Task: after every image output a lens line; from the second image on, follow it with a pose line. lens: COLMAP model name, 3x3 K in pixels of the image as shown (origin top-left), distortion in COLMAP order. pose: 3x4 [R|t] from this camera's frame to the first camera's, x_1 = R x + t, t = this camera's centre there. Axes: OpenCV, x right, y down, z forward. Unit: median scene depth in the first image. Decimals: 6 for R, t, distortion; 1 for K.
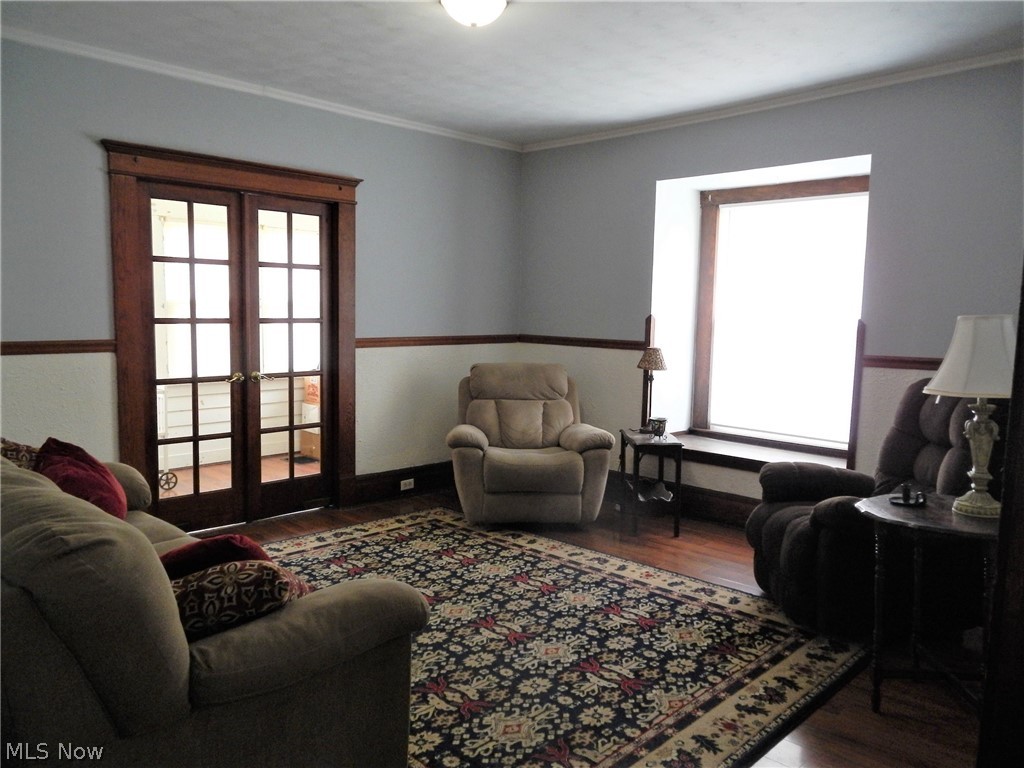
lens RADIAL K [[757.0, 0, 507.9], [0, 757.0, 375.3], [0, 0, 1]] dist [0.001404, 0.001436]
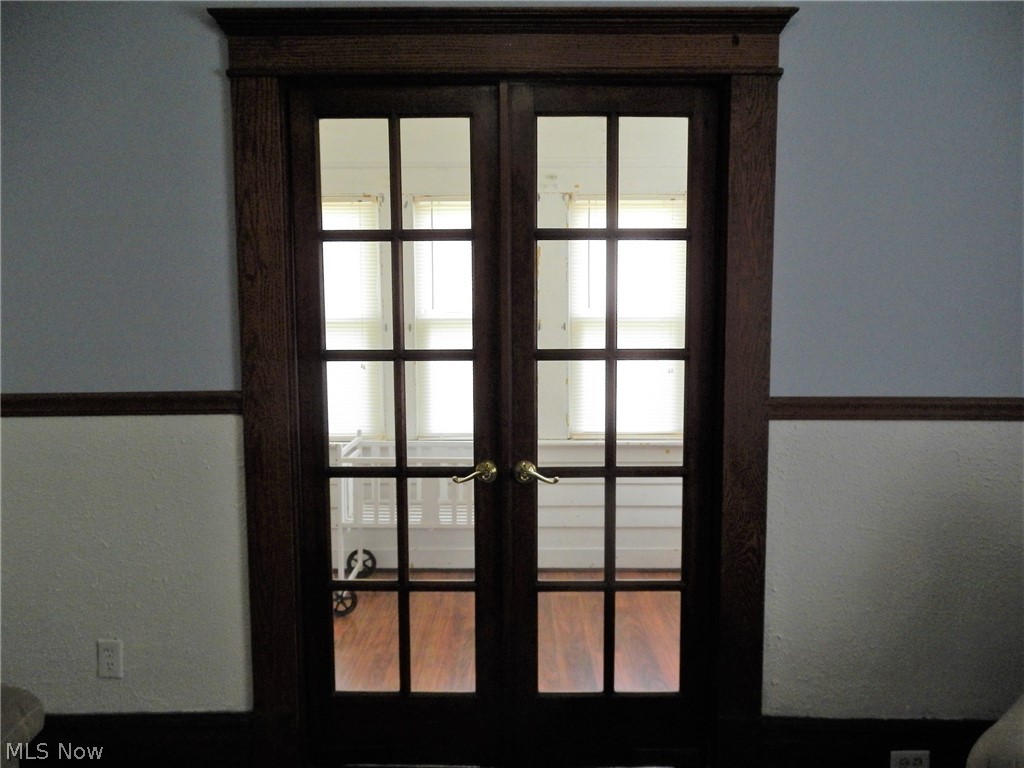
lens RADIAL K [[757.0, 0, 520.1], [0, 757.0, 383.7], [0, 0, 1]] dist [0.001404, 0.001436]
pose [[0.704676, 0.035701, -0.708631, -0.001189], [-0.049313, 0.998783, 0.001281, -0.055521], [0.707814, 0.034042, 0.705578, 0.676680]]
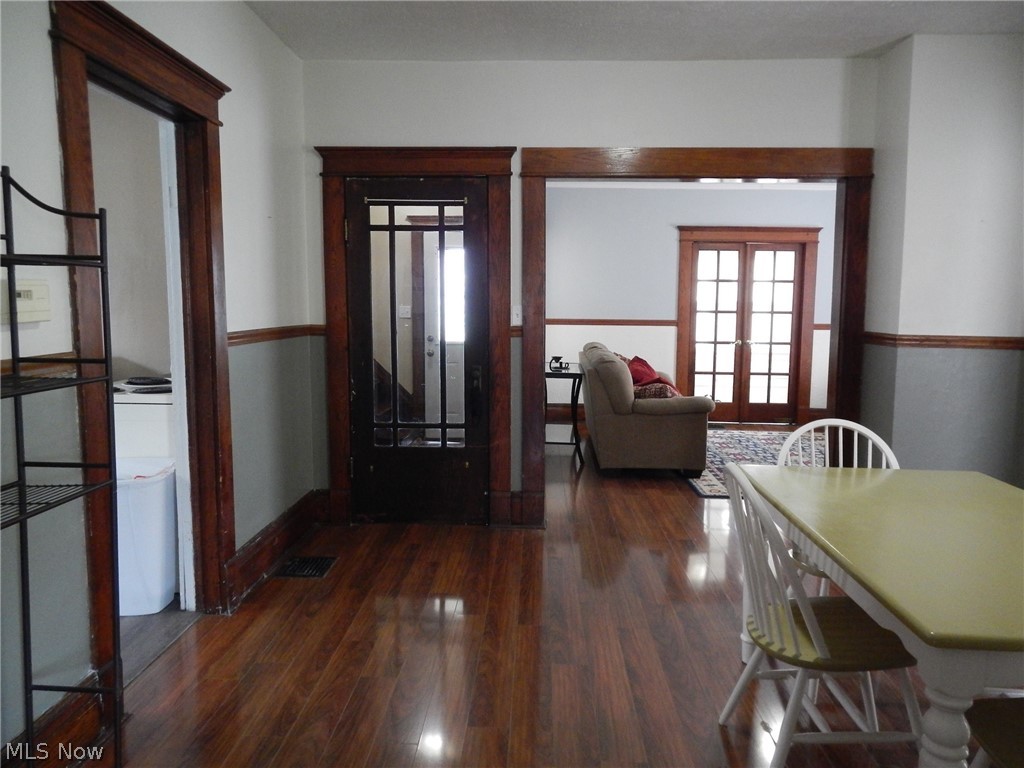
lens RADIAL K [[757.7, 0, 514.7], [0, 757.7, 382.3], [0, 0, 1]] dist [-0.016085, -0.002918]
pose [[0.667367, 0.067645, -0.741651, 0.663166], [-0.067218, 0.997273, 0.030474, 0.080790], [0.741690, 0.029515, 0.670094, -0.650659]]
